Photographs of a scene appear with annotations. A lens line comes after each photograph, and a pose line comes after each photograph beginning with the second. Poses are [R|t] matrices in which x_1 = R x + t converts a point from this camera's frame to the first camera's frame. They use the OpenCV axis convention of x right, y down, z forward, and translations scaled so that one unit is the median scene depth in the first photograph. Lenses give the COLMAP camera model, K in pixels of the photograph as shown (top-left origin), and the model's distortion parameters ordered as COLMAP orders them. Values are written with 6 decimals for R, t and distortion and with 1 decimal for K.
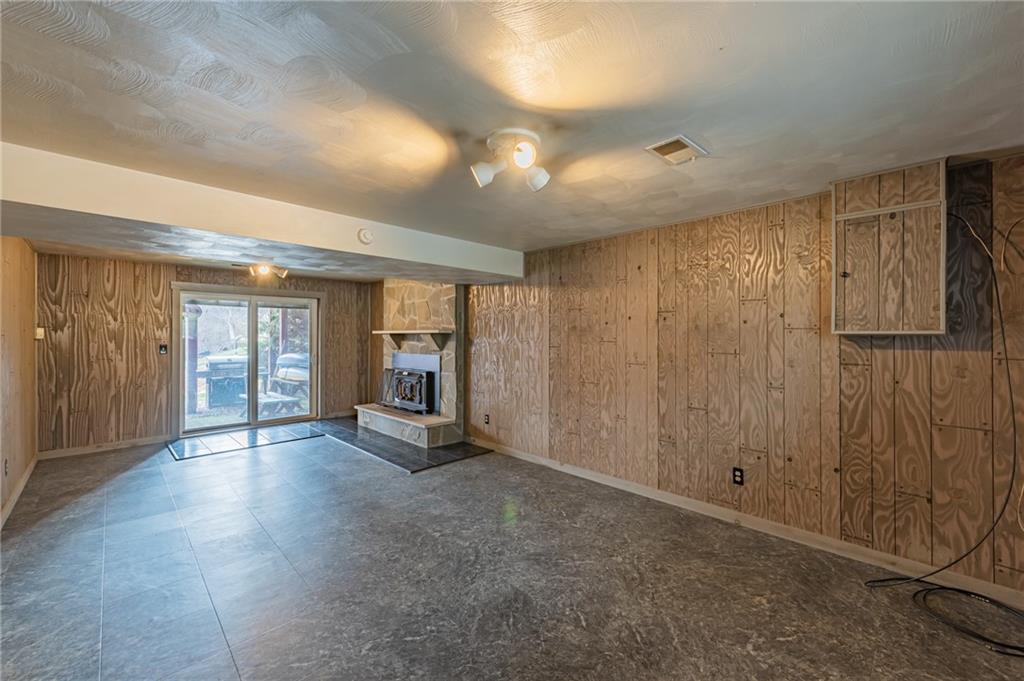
lens RADIAL K [[405.1, 0, 509.3], [0, 405.1, 334.7], [0, 0, 1]] dist [0.011820, -0.001425]
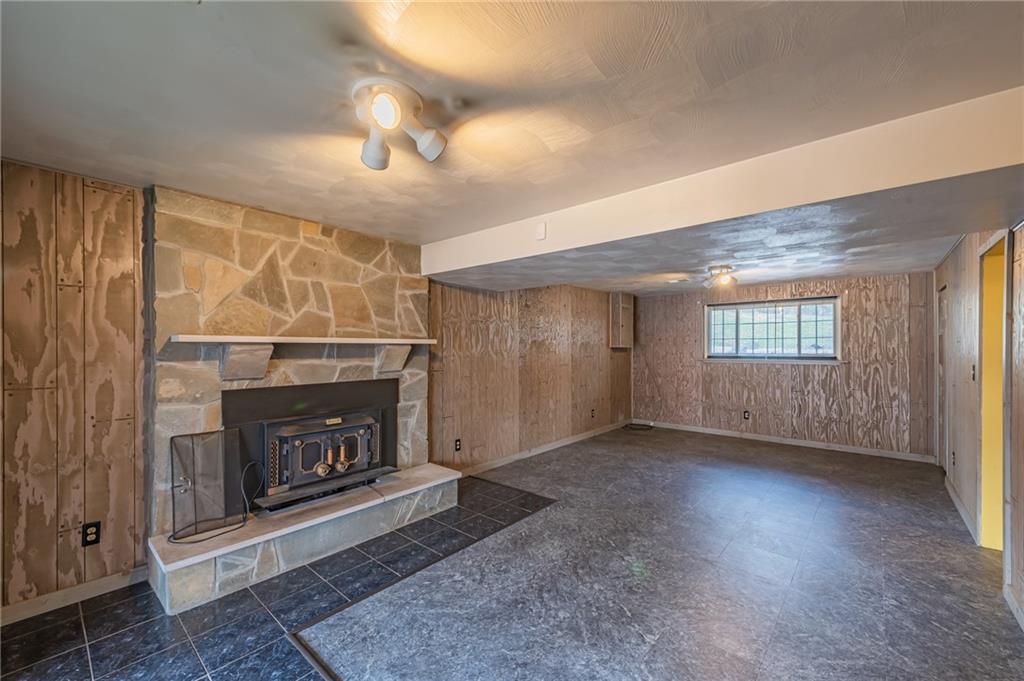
lens RADIAL K [[405.1, 0, 509.3], [0, 405.1, 348.7], [0, 0, 1]] dist [0.011820, -0.001425]
pose [[-0.069987, -0.000367, 0.997548, -0.991521], [0.001212, 0.999999, 0.000452, 0.004816], [-0.997547, 0.001240, -0.069987, 1.029878]]
